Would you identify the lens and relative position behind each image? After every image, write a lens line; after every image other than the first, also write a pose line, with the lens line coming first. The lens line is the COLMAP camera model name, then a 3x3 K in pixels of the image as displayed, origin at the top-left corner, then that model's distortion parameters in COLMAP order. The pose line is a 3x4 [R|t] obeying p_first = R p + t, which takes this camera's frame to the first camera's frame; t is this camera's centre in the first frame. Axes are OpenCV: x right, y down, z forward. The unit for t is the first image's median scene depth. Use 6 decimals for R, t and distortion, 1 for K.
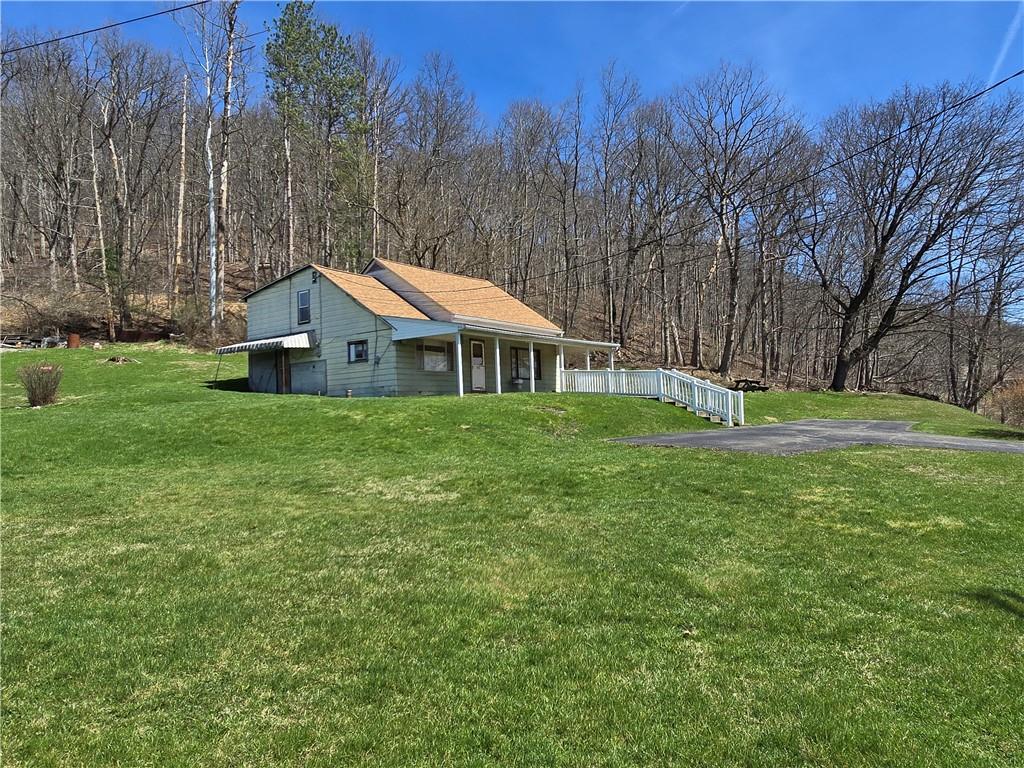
lens RADIAL K [[488.8, 0, 512.8], [0, 488.8, 381.3], [0, 0, 1]] dist [-0.002740, 0.000740]
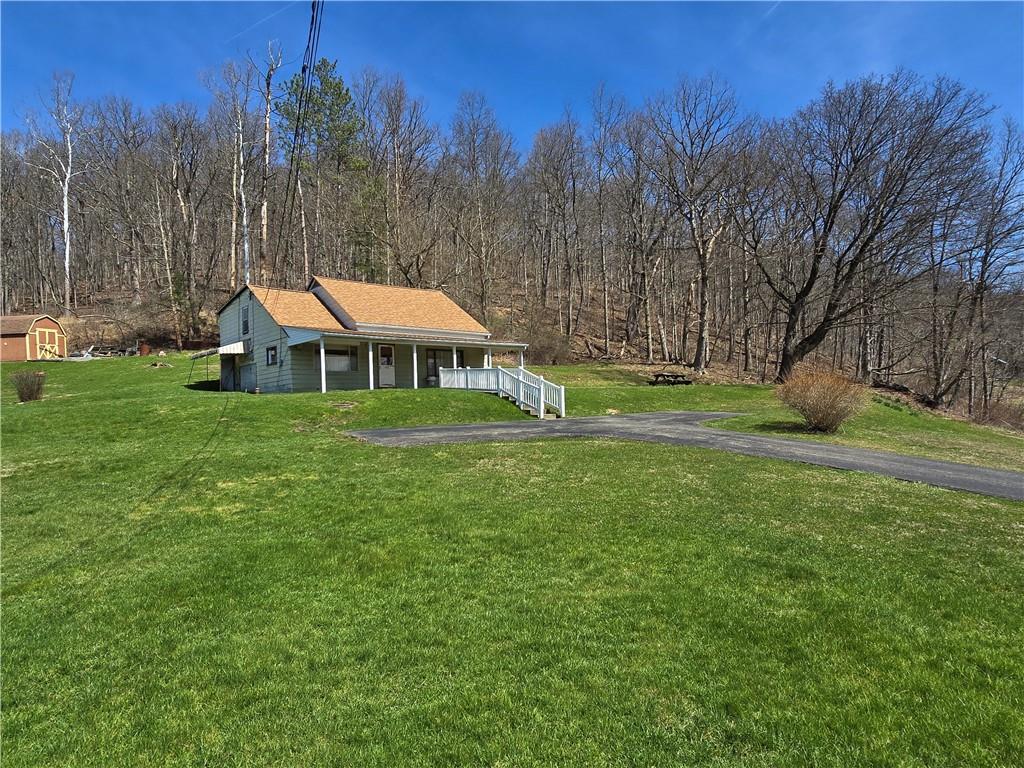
lens RADIAL K [[429.0, 0, 509.6], [0, 429.0, 380.9], [0, 0, 1]] dist [0.001655, -0.000394]
pose [[0.989951, -0.010532, -0.141021, 0.351961], [0.011871, 0.999892, 0.008662, -0.001052], [0.140915, -0.010250, 0.989969, 0.027048]]
